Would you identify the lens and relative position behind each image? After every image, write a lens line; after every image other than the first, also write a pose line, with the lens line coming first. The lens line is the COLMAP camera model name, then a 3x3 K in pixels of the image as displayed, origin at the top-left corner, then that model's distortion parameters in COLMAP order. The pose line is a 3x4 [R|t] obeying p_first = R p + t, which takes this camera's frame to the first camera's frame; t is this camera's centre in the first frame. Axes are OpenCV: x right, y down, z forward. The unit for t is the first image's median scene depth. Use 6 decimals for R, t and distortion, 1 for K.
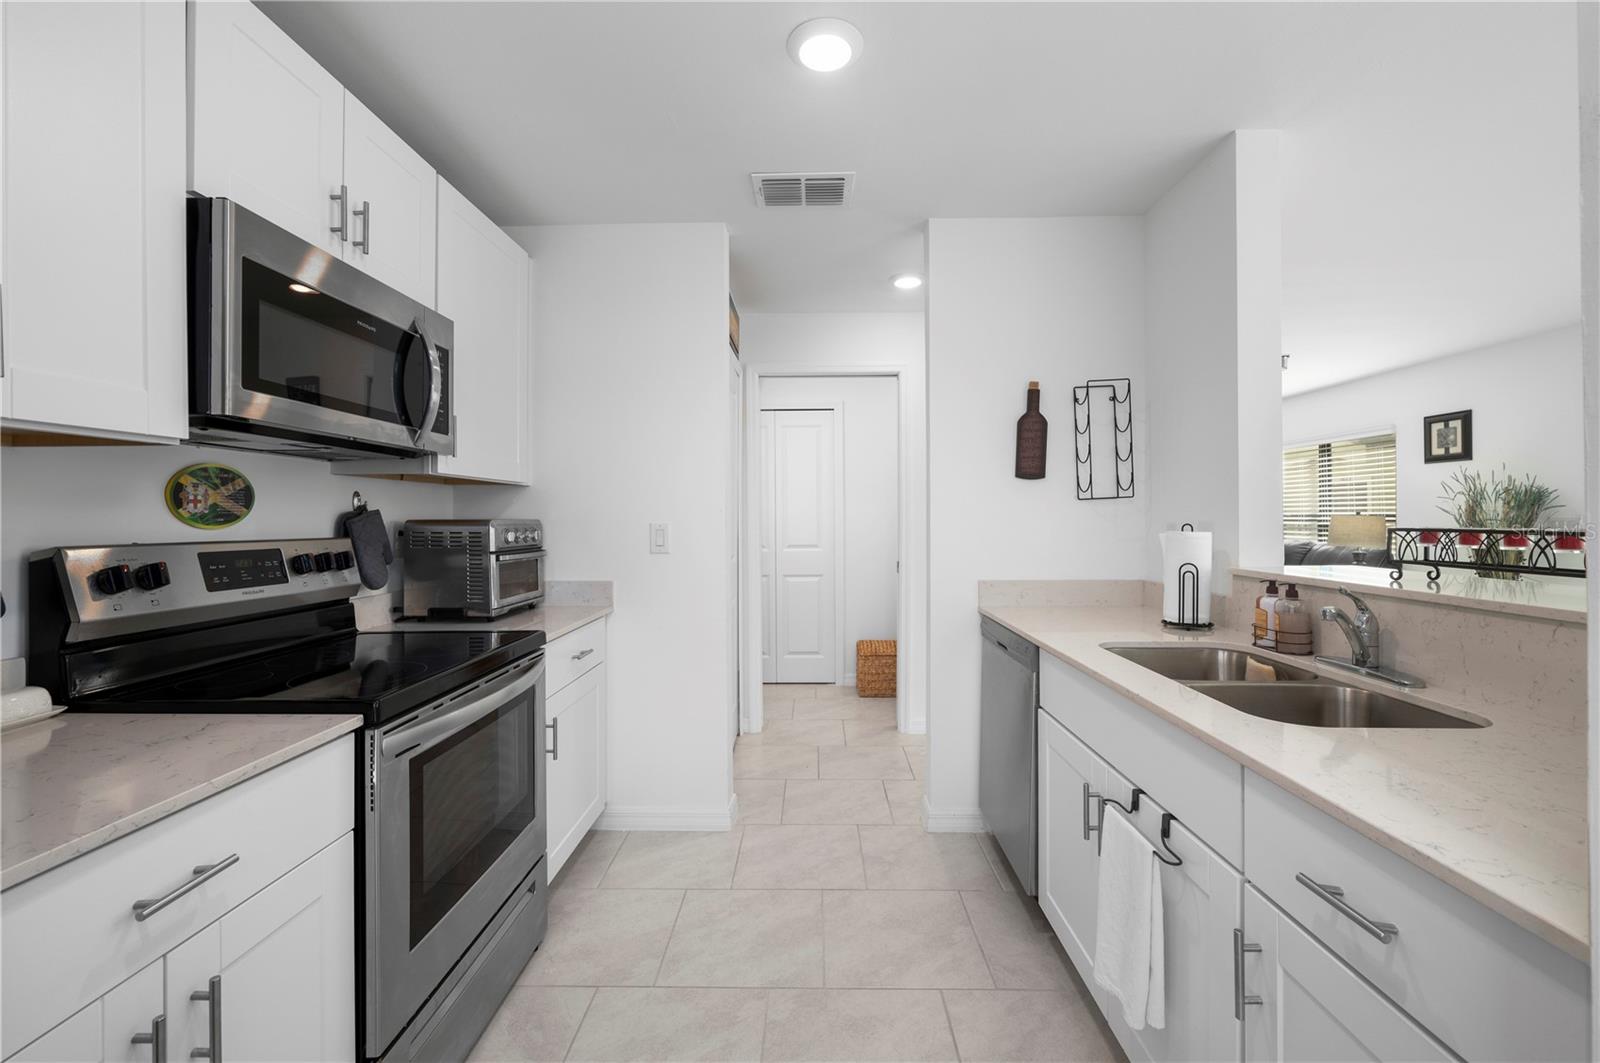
lens RADIAL K [[691.2, 0, 800.0], [0, 691.2, 531.5], [0, 0, 1]] dist [0.000090, 0.000009]
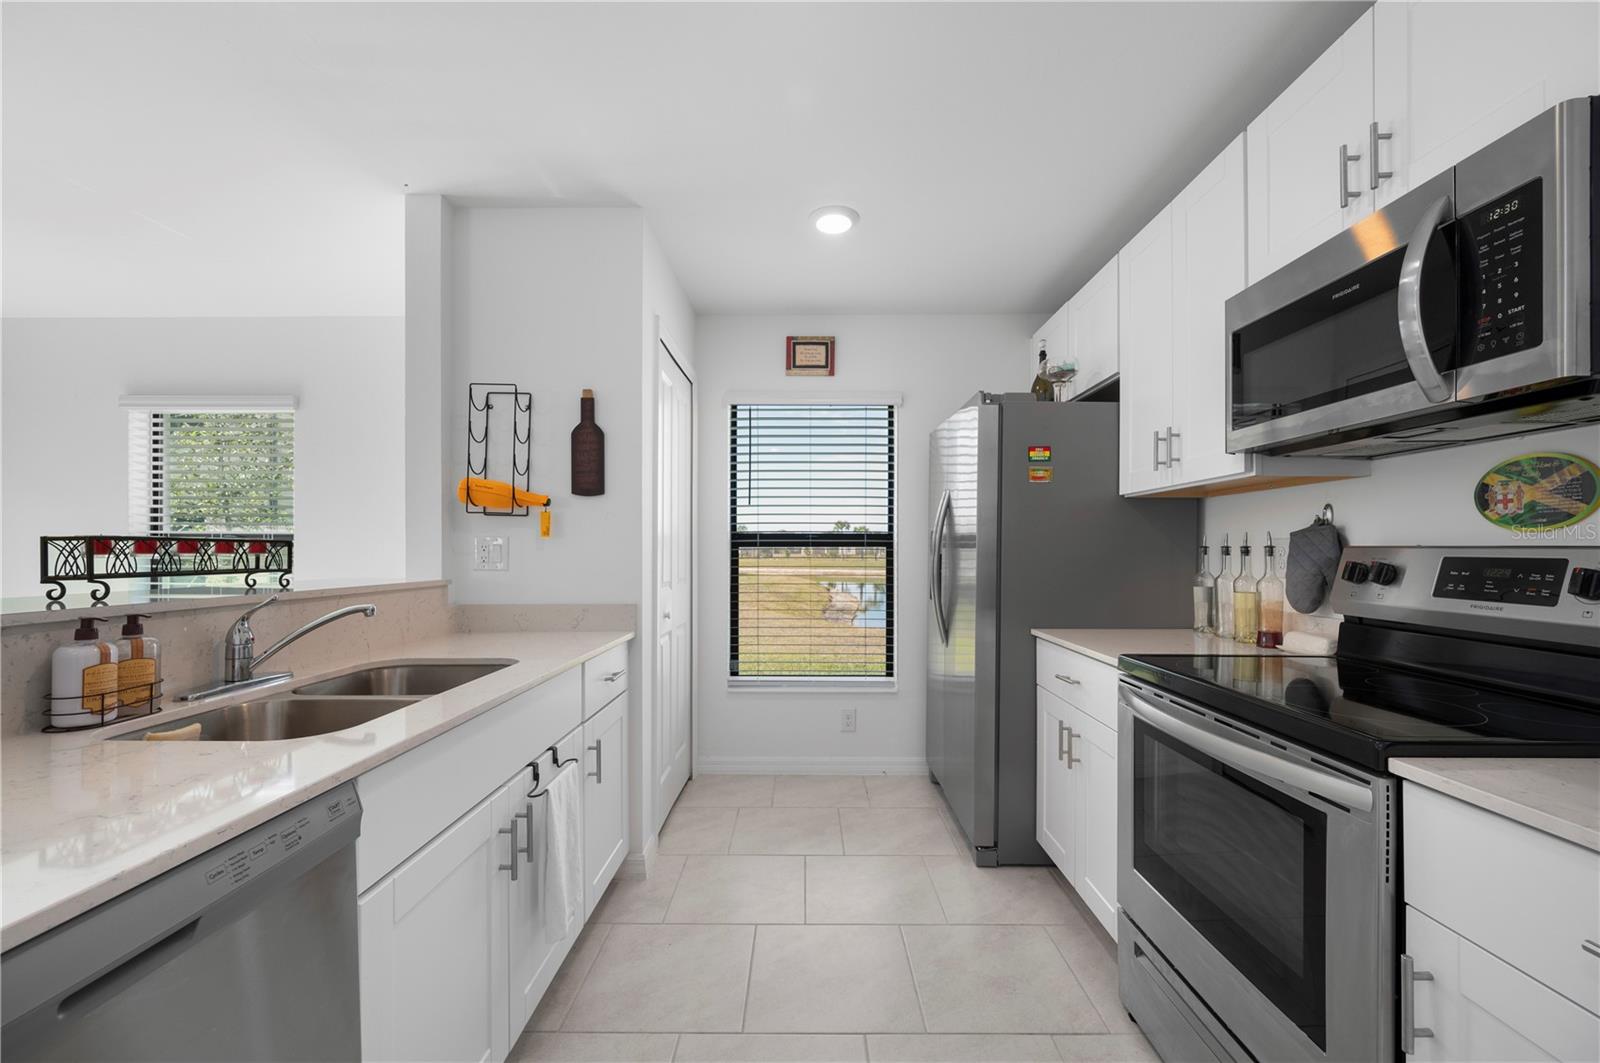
lens RADIAL K [[632.8, 0, 804.4], [0, 632.8, 539.8], [0, 0, 1]] dist [-0.000571, -0.000147]
pose [[-0.999870, 0.003788, -0.015698, 0.047457], [0.003760, 0.999991, 0.001851, 0.001572], [0.015705, 0.001792, -0.999875, 1.786557]]
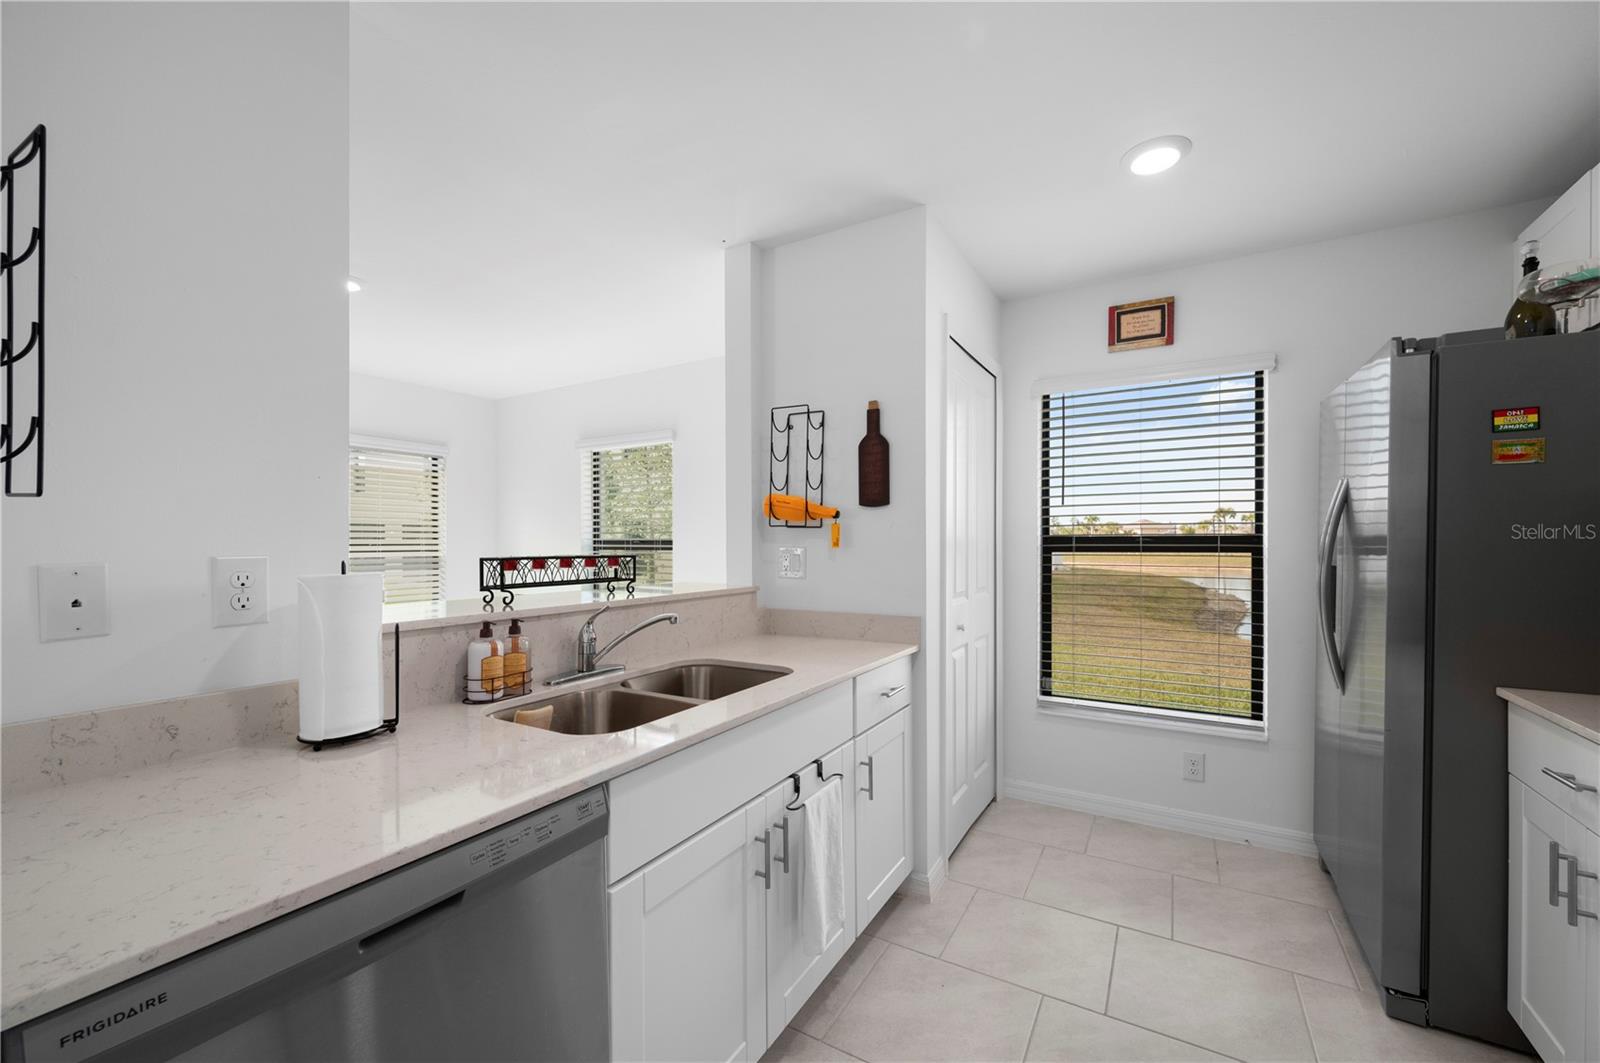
lens RADIAL K [[632.8, 0, 804.4], [0, 632.8, 539.8], [0, 0, 1]] dist [-0.000571, -0.000147]
pose [[-0.872760, 0.008658, 0.488073, -0.053562], [0.014036, 0.999874, 0.007362, -0.035520], [-0.487948, 0.013276, -0.872772, 1.681116]]
